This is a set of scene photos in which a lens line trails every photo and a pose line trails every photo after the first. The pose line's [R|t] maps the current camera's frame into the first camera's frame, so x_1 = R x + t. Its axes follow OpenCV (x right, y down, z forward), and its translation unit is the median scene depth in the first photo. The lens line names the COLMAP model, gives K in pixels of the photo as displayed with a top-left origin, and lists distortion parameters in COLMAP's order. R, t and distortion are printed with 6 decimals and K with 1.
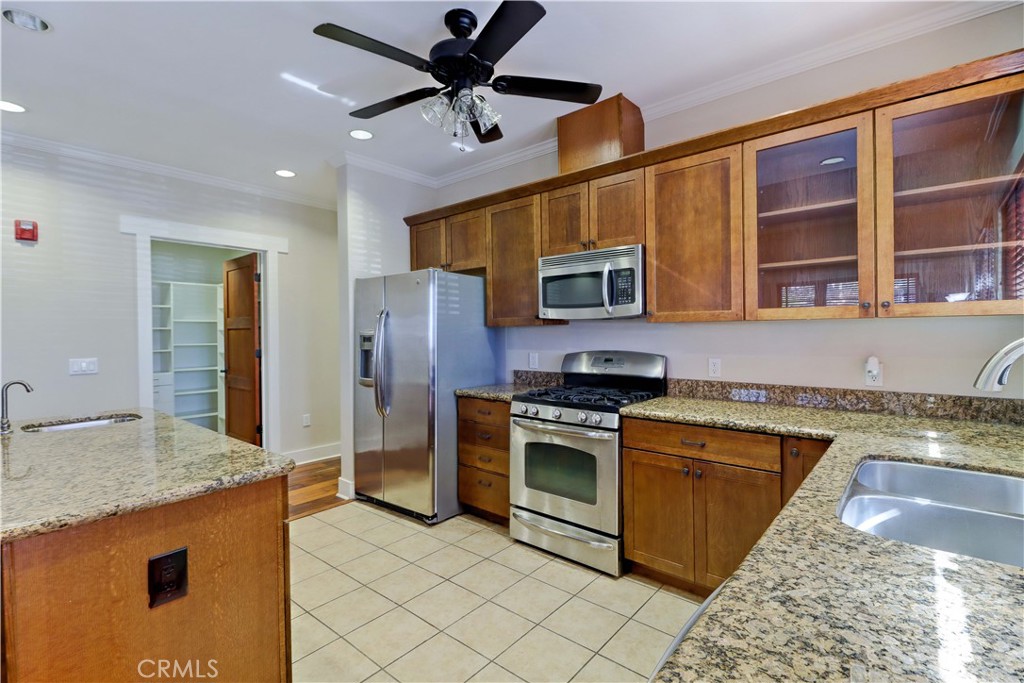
lens RADIAL K [[476.0, 0, 513.2], [0, 476.0, 333.1], [0, 0, 1]] dist [-0.000209, -0.000083]
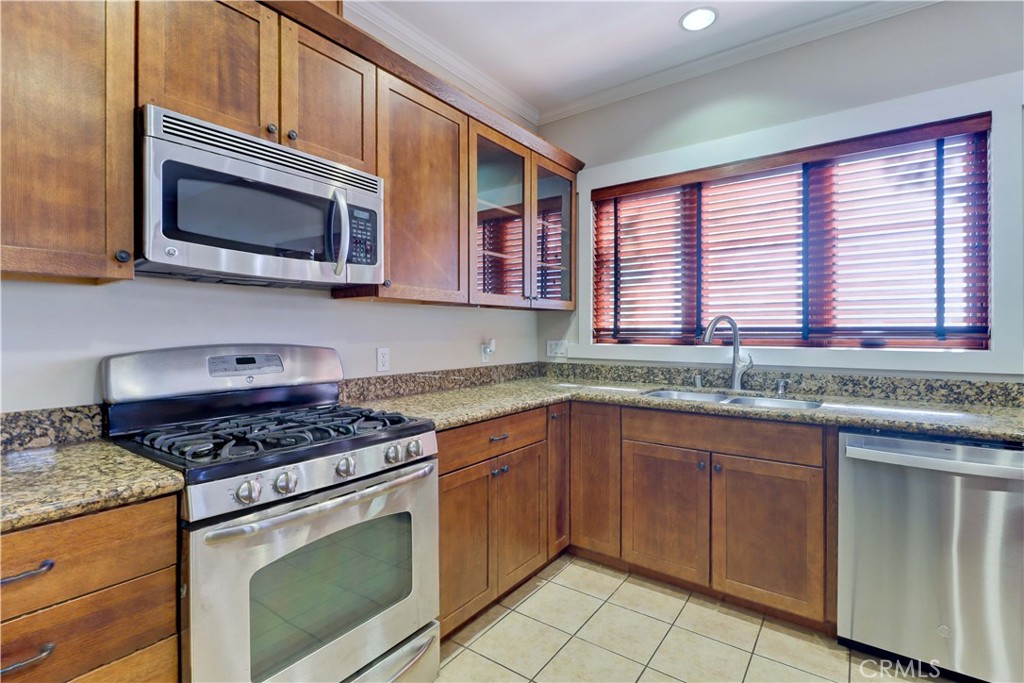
lens RADIAL K [[476.0, 0, 513.2], [0, 476.0, 333.1], [0, 0, 1]] dist [-0.000209, -0.000083]
pose [[-0.096981, 0.009945, 0.995237, -0.410069], [0.007544, 0.999929, -0.009257, 0.037735], [-0.995258, 0.006610, -0.097049, 0.867199]]
